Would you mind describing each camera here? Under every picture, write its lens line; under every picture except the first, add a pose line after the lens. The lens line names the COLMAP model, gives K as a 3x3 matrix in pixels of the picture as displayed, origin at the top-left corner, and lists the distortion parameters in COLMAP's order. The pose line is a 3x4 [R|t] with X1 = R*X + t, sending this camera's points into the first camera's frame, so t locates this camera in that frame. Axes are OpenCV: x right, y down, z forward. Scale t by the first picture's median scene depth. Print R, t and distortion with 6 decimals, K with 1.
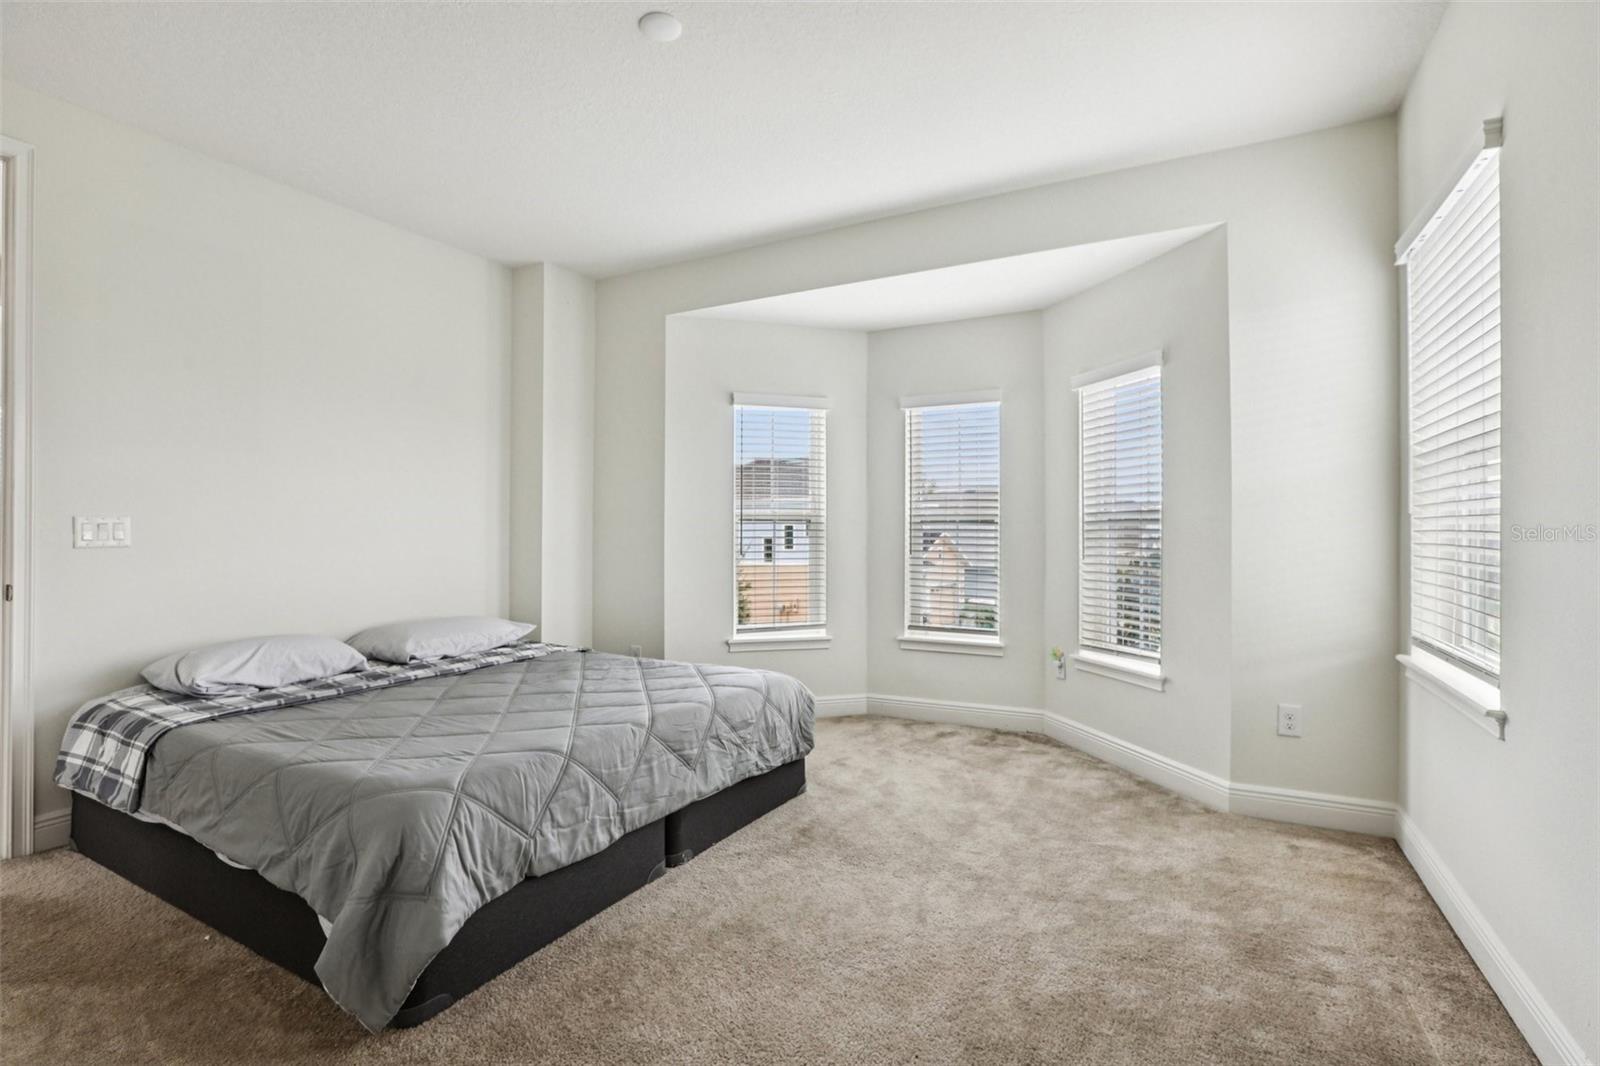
lens RADIAL K [[752.0, 0, 804.2], [0, 752.0, 524.6], [0, 0, 1]] dist [-0.049624, 0.020259]
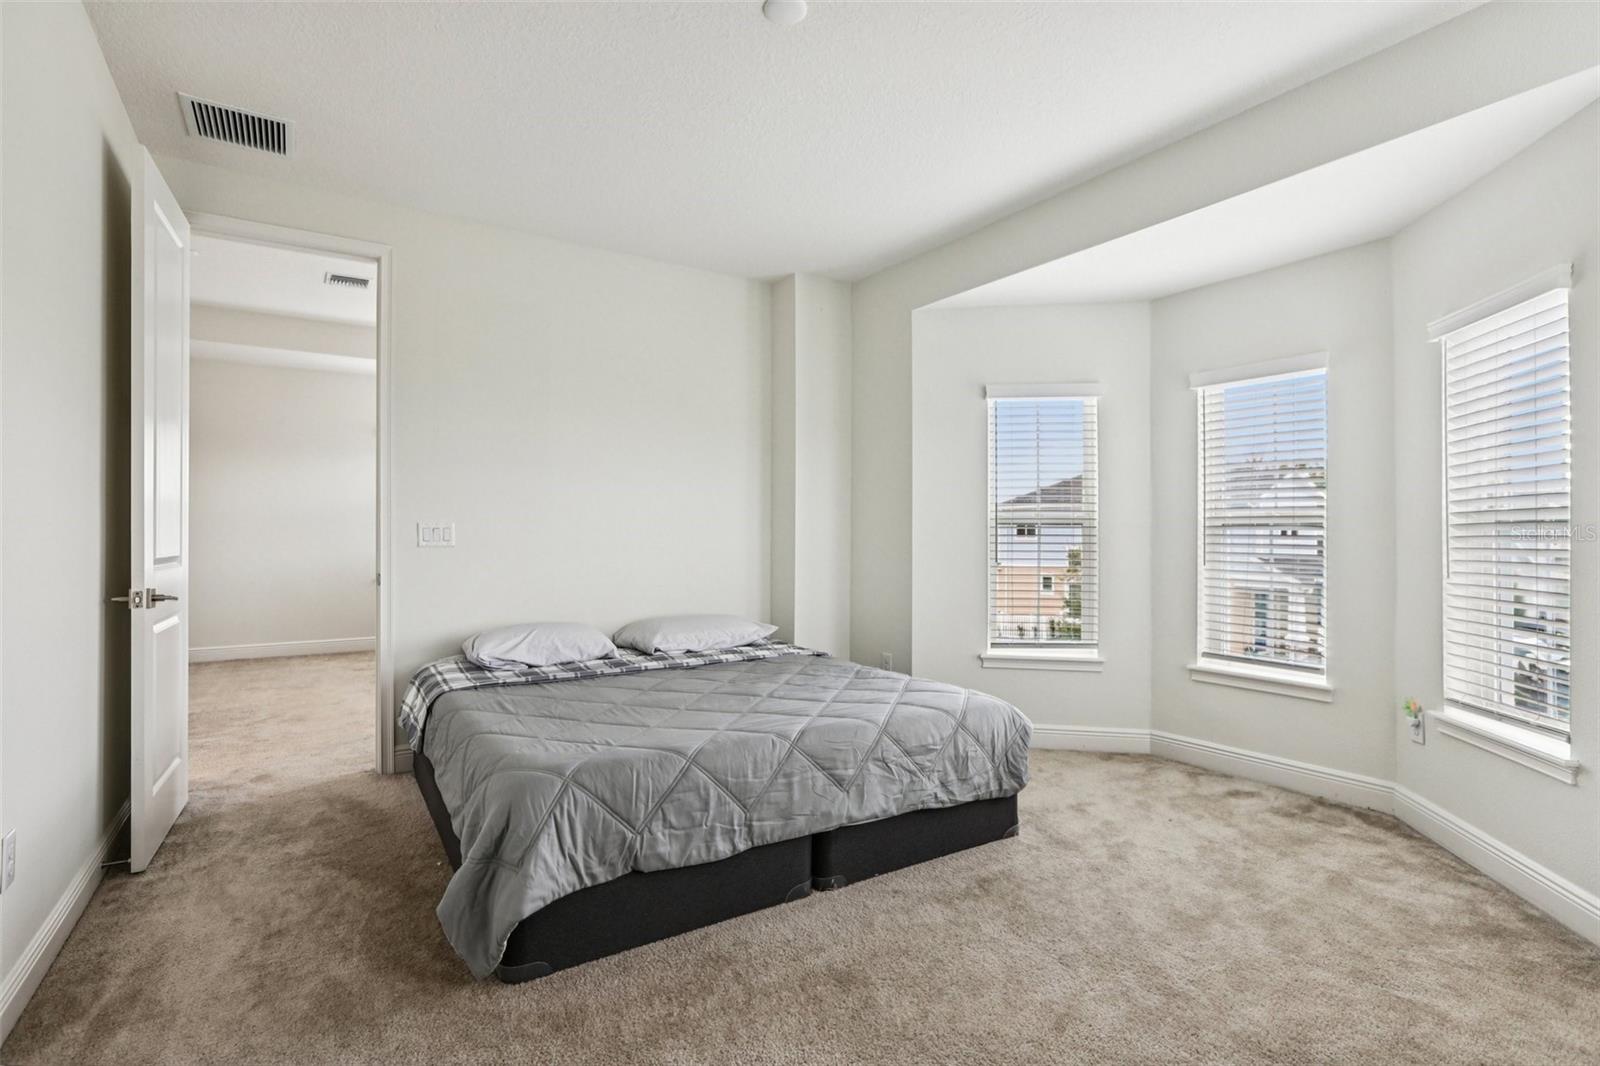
lens RADIAL K [[752.0, 0, 806.9], [0, 752.0, 526.0], [0, 0, 1]] dist [-0.049624, 0.020259]
pose [[0.879191, -0.002081, -0.476466, 0.195933], [0.001116, 0.999997, -0.002310, -0.002245], [0.476469, 0.001499, 0.879190, 0.116602]]
